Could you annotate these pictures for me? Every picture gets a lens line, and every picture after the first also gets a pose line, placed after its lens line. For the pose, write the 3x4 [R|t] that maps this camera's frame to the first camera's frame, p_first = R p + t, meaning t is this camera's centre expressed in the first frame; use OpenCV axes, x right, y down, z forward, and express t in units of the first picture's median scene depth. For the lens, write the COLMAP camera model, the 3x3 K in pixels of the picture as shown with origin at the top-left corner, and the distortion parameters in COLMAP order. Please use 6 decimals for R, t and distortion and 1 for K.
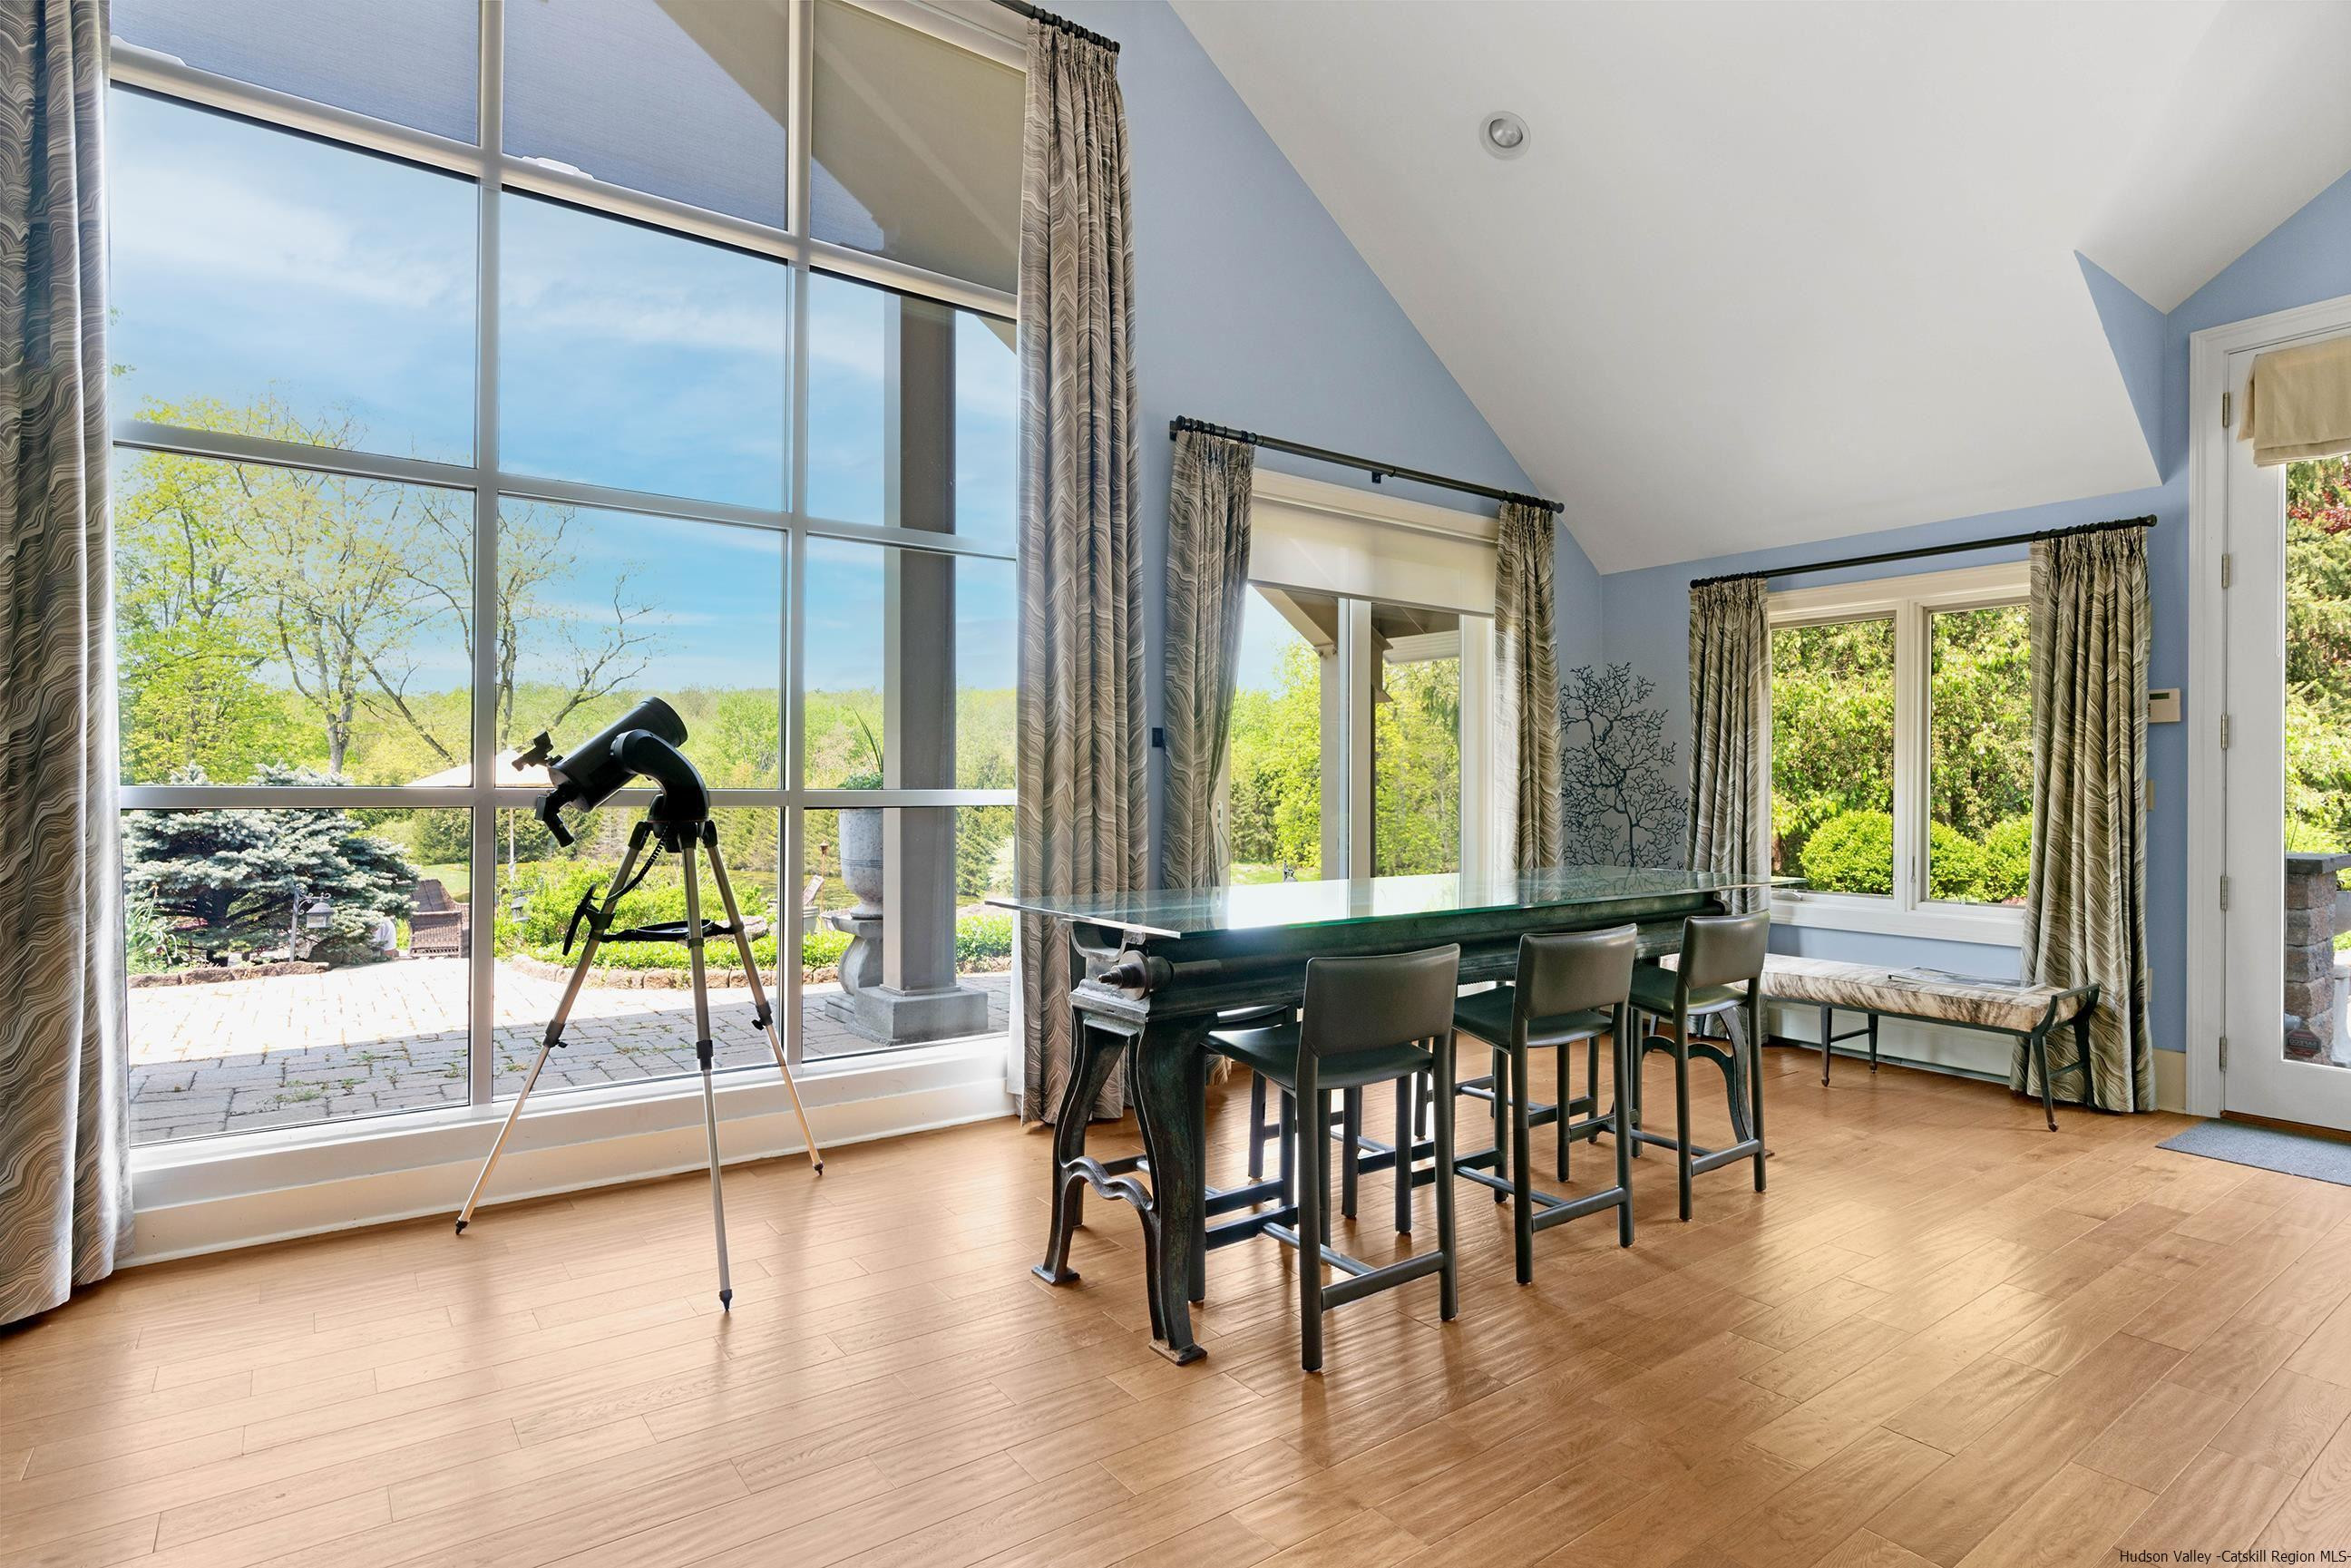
lens RADIAL K [[1258.4, 0, 1175.5], [0, 1258.4, 784.0], [0, 0, 1]] dist [-0.001750, -0.000180]
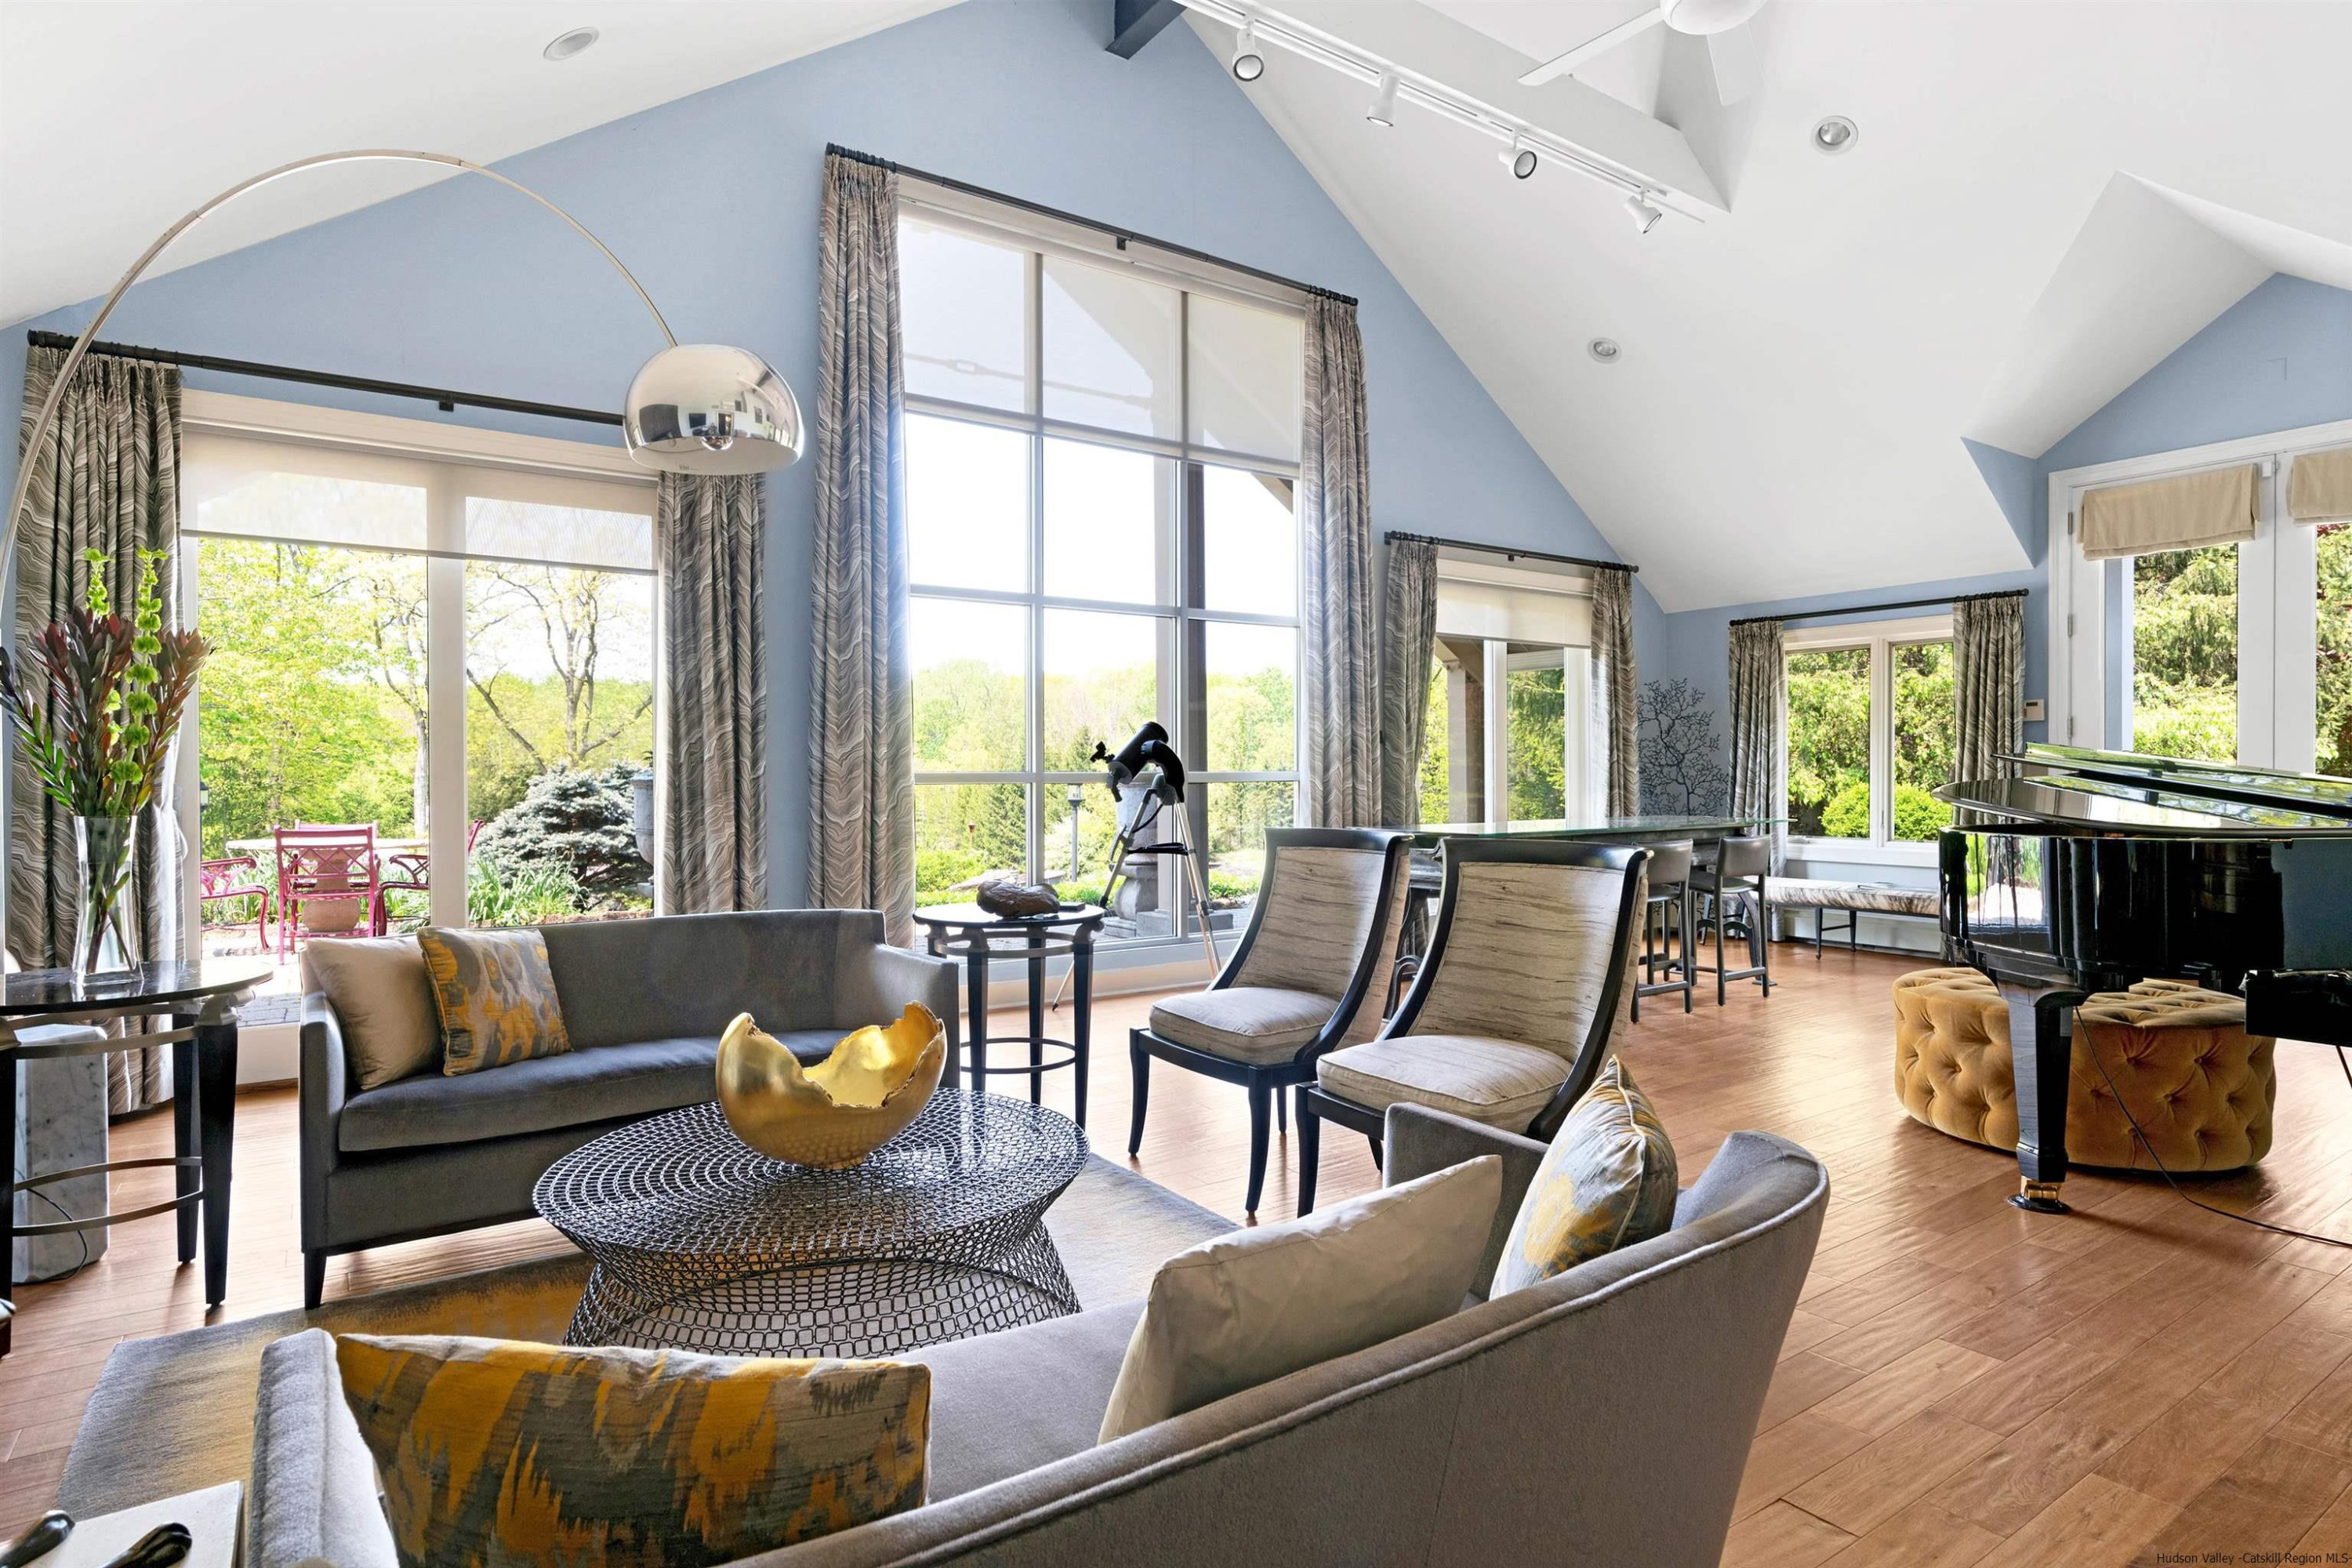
lens RADIAL K [[1241.1, 0, 1176.0], [0, 1241.1, 784.0], [0, 0, 1]] dist [0.000218, 0.000053]
pose [[0.999073, -0.009290, -0.042042, -0.199771], [0.009792, 0.999883, 0.011755, 0.000809], [0.041928, -0.012156, 0.999047, -0.541329]]
